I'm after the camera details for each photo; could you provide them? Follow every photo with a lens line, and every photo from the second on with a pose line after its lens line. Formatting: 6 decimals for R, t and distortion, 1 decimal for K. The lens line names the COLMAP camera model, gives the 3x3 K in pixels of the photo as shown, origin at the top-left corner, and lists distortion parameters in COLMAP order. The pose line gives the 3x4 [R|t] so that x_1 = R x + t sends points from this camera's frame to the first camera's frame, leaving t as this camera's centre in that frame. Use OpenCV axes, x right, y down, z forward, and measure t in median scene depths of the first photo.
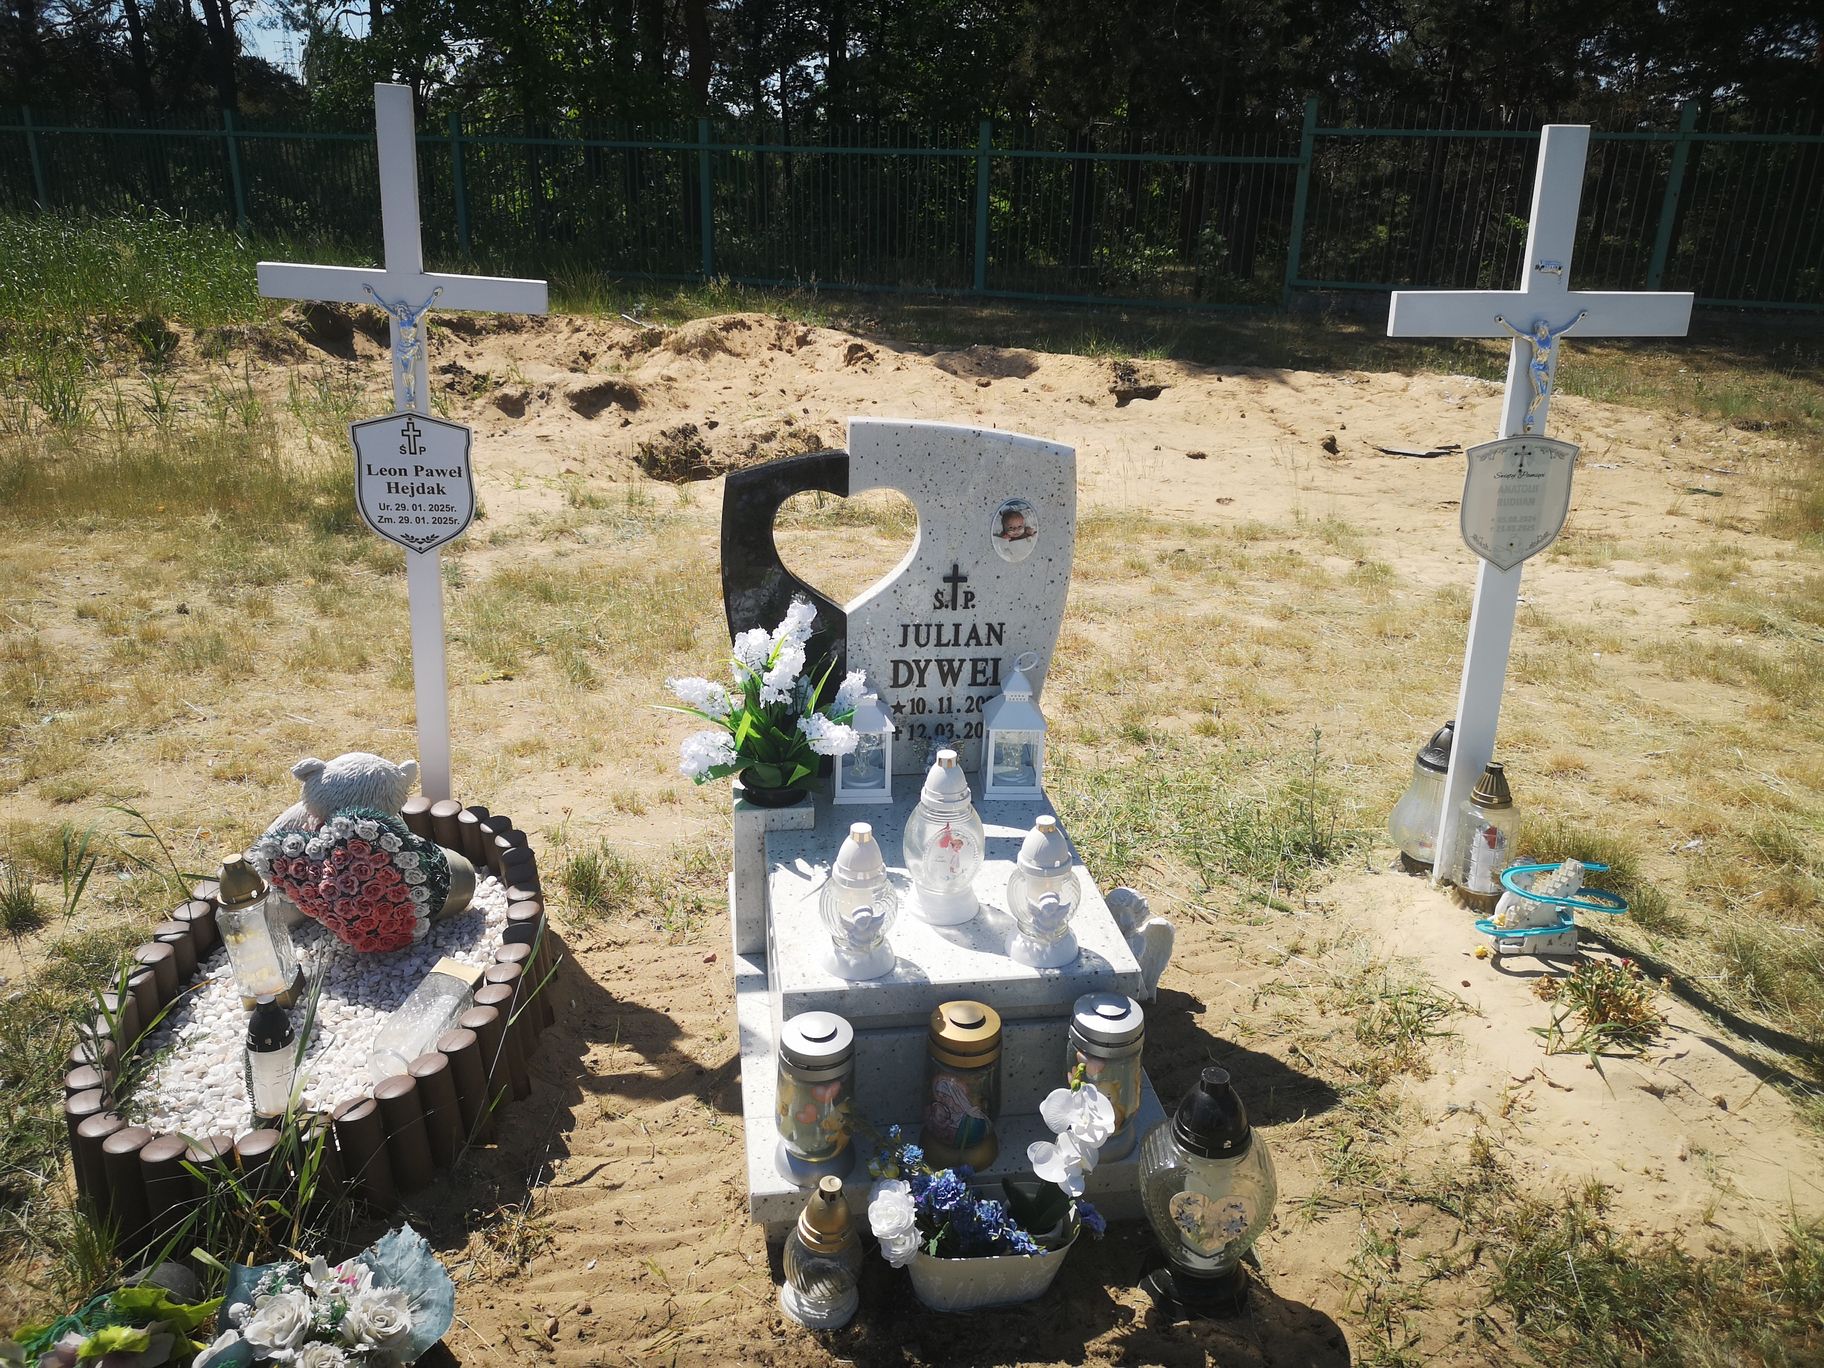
lens RADIAL K [[1396.6, 0, 900.0], [0, 1396.6, 676.8], [0, 0, 1]] dist [0.053498, -0.054152]
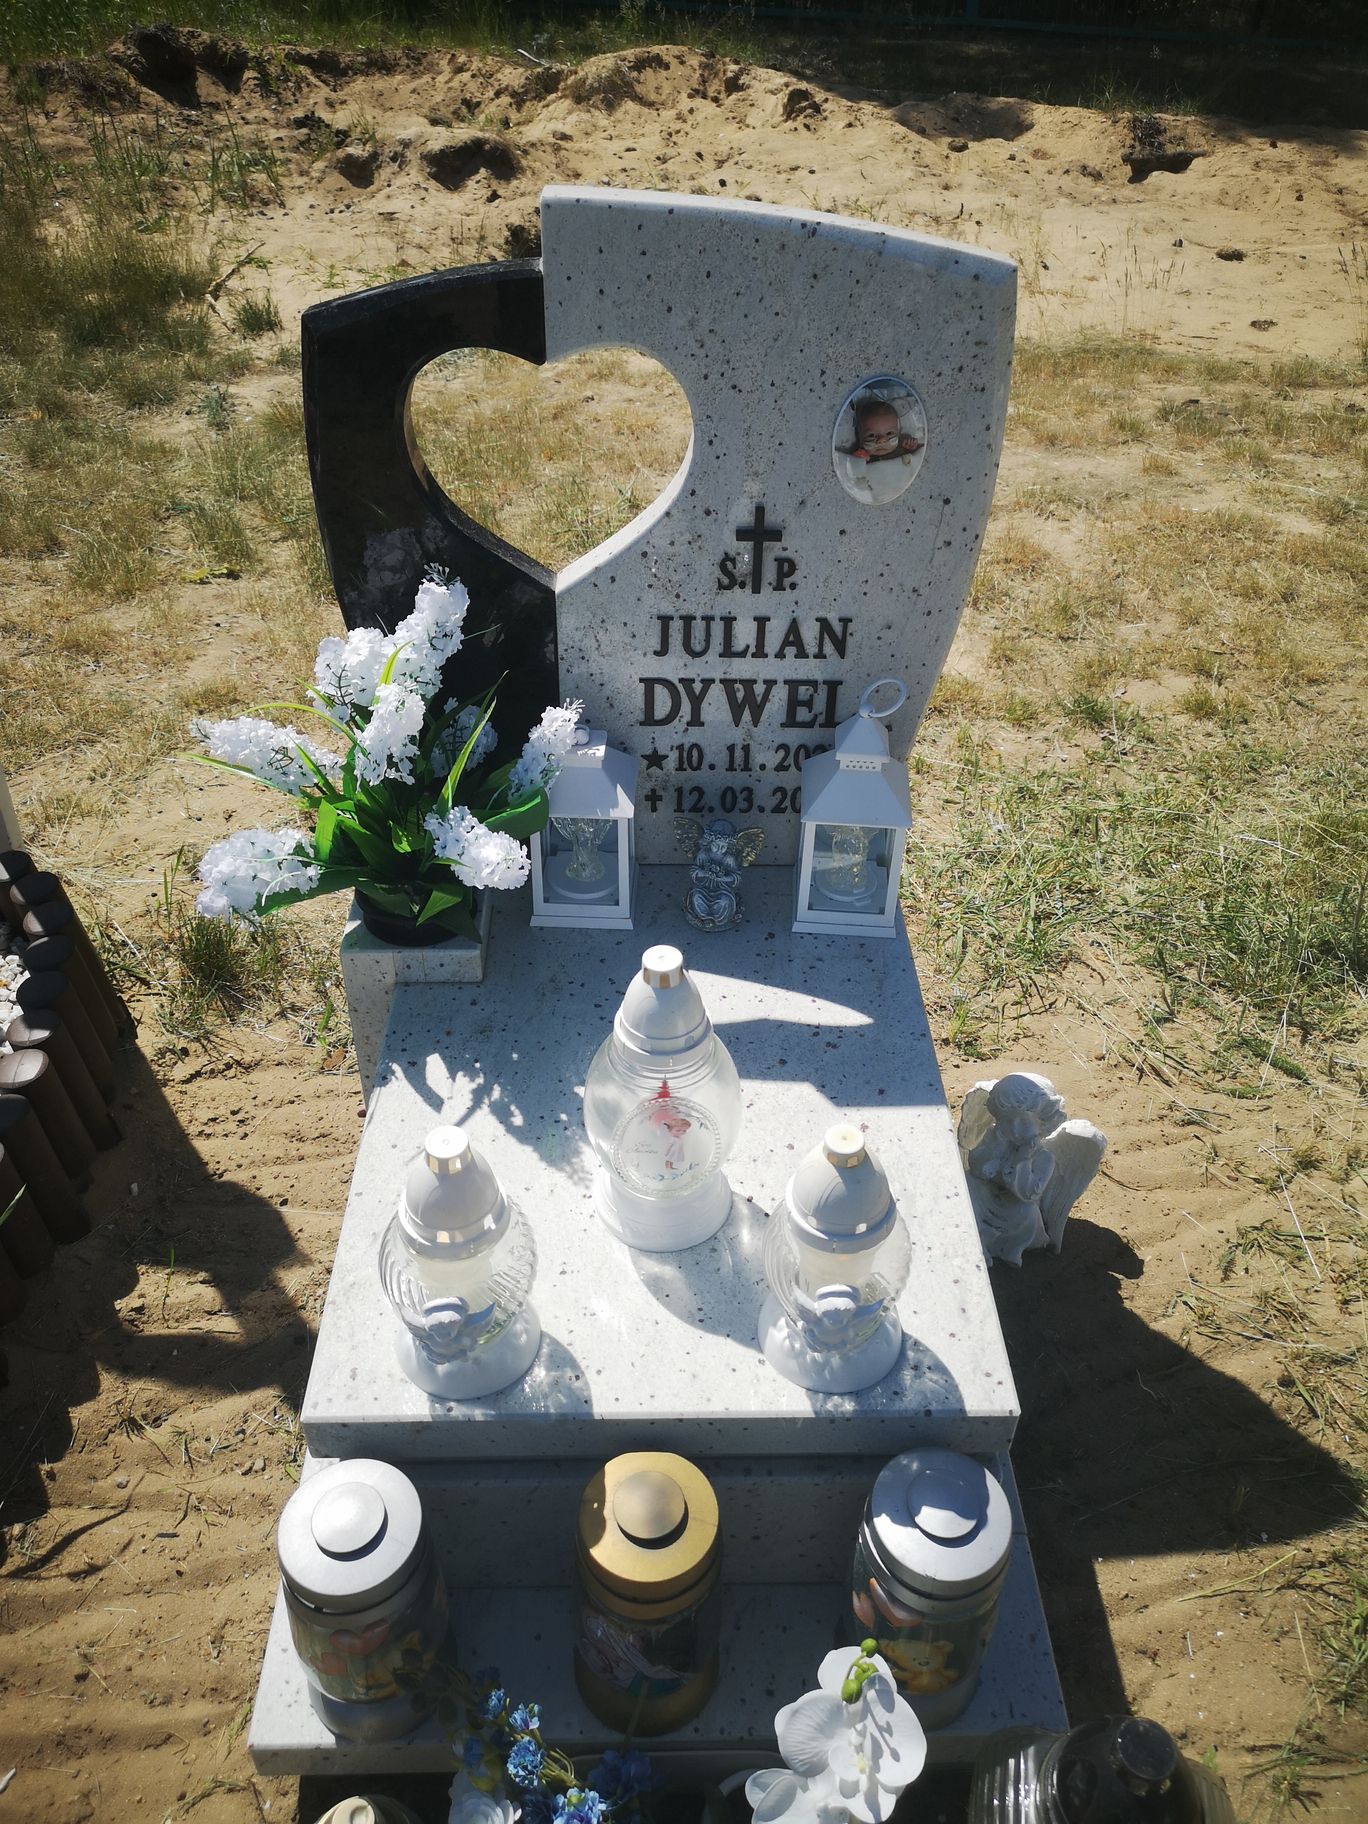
lens RADIAL K [[1396.6, 0, 676.4], [0, 1396.6, 912.9], [0, 0, 1]] dist [0.053498, -0.054152]
pose [[0.991705, 0.069900, -0.107866, 0.060491], [-0.036390, 0.957552, 0.285955, -0.066737], [0.123276, -0.279658, 0.952153, 0.366446]]
